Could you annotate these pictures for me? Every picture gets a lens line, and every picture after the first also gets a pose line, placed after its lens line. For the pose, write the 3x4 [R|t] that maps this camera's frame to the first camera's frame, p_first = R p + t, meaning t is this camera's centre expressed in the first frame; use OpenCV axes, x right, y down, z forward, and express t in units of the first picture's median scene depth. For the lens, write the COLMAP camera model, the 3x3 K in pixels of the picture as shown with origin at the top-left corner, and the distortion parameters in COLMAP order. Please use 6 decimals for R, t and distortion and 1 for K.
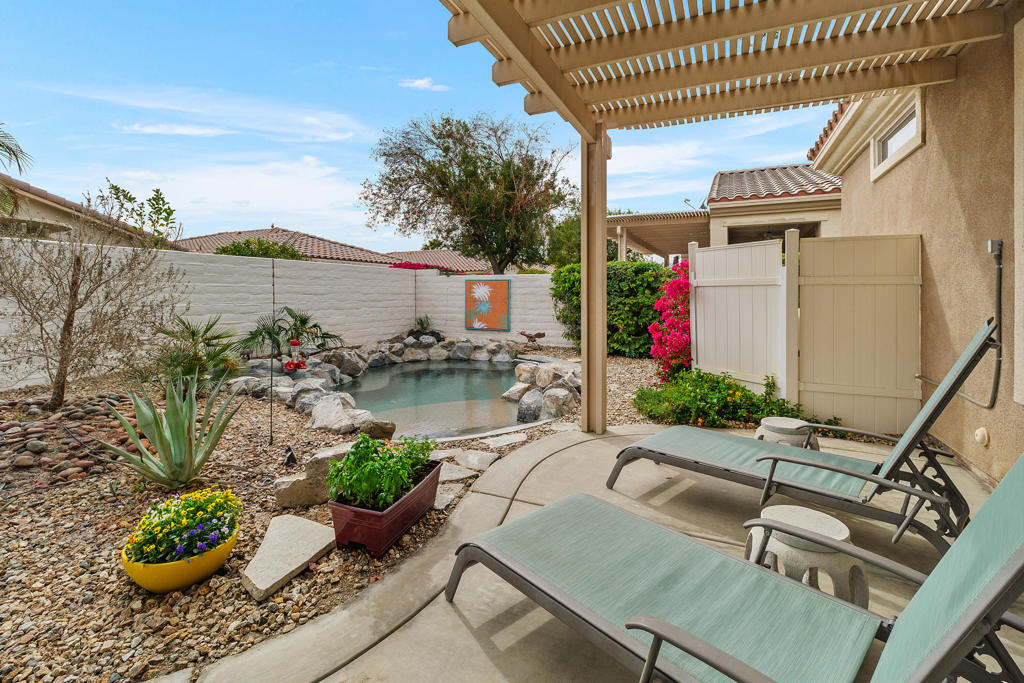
lens RADIAL K [[452.2, 0, 520.7], [0, 452.2, 301.6], [0, 0, 1]] dist [-0.004401, 0.000647]
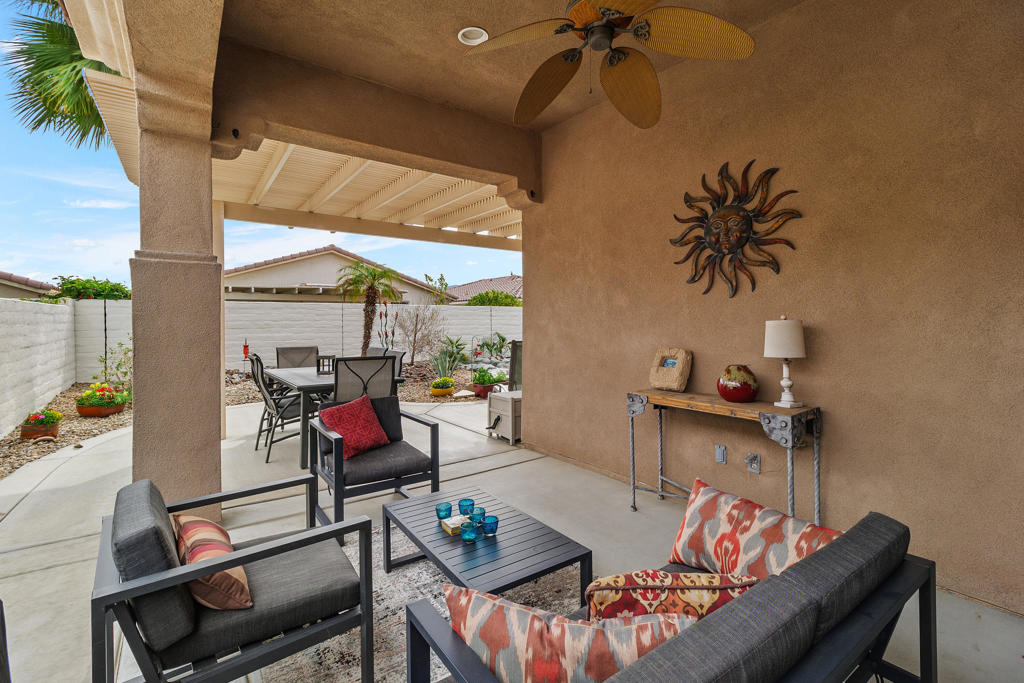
lens RADIAL K [[452.2, 0, 512.8], [0, 452.2, 332.7], [0, 0, 1]] dist [-0.004401, 0.000647]
pose [[0.860178, 0.002302, -0.509989, 0.517524], [0.003232, 0.999945, 0.009965, -0.004573], [0.509984, -0.010219, 0.860123, -0.599943]]
